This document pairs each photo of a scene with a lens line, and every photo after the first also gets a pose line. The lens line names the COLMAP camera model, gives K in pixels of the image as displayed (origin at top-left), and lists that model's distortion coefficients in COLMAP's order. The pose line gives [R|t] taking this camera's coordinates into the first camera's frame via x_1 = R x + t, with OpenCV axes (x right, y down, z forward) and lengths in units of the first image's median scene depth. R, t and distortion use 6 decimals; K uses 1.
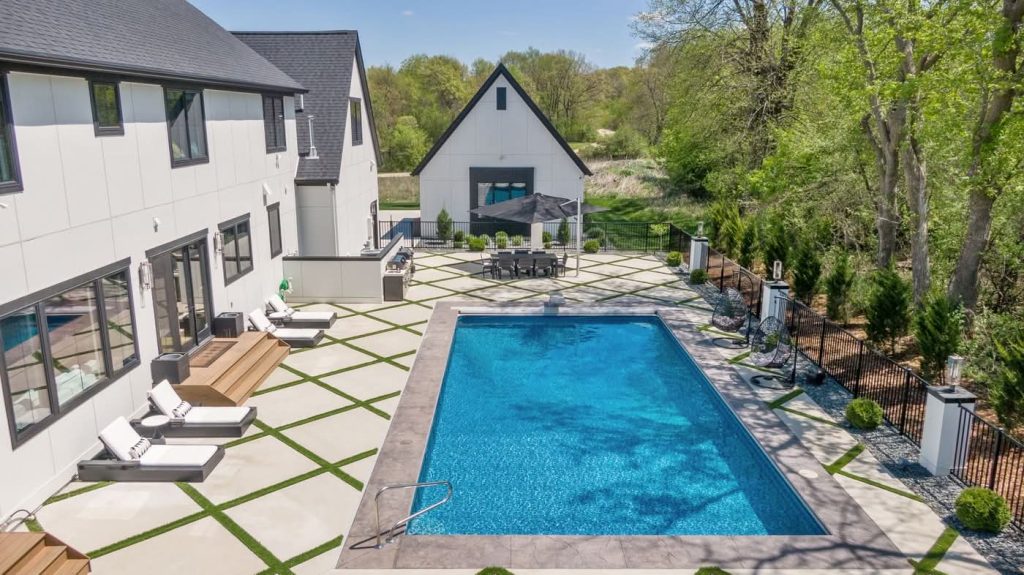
lens RADIAL K [[728.4, 0, 514.0], [0, 728.4, 289.5], [0, 0, 1]] dist [-0.006123, -0.003136]
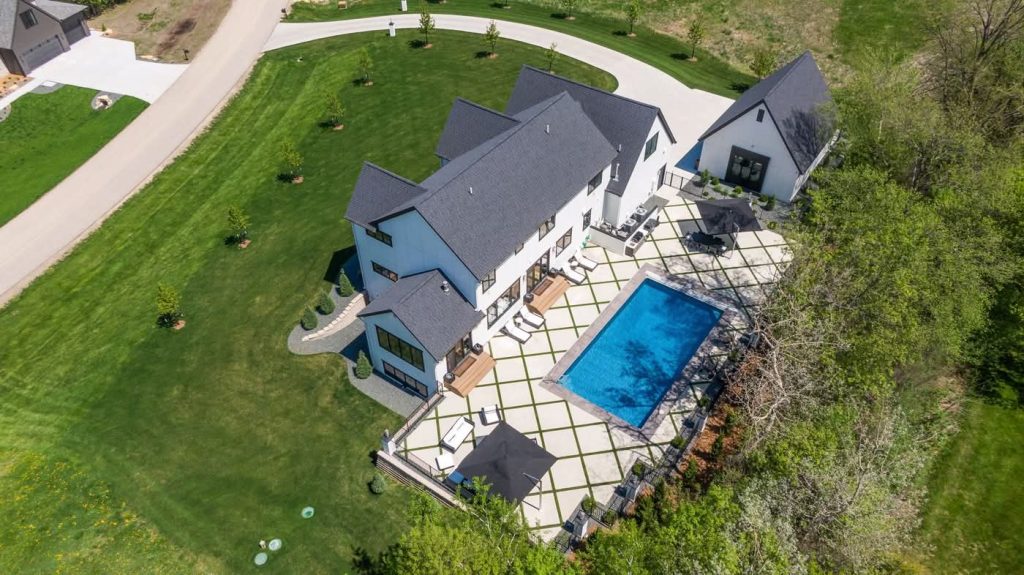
lens RADIAL K [[728.4, 0, 511.8], [0, 728.4, 286.8], [0, 0, 1]] dist [-0.006123, -0.003136]
pose [[0.807195, 0.398539, -0.435435, 1.015963], [-0.129731, 0.839409, 0.527791, -1.872383], [0.575853, -0.369540, 0.729269, -1.656994]]
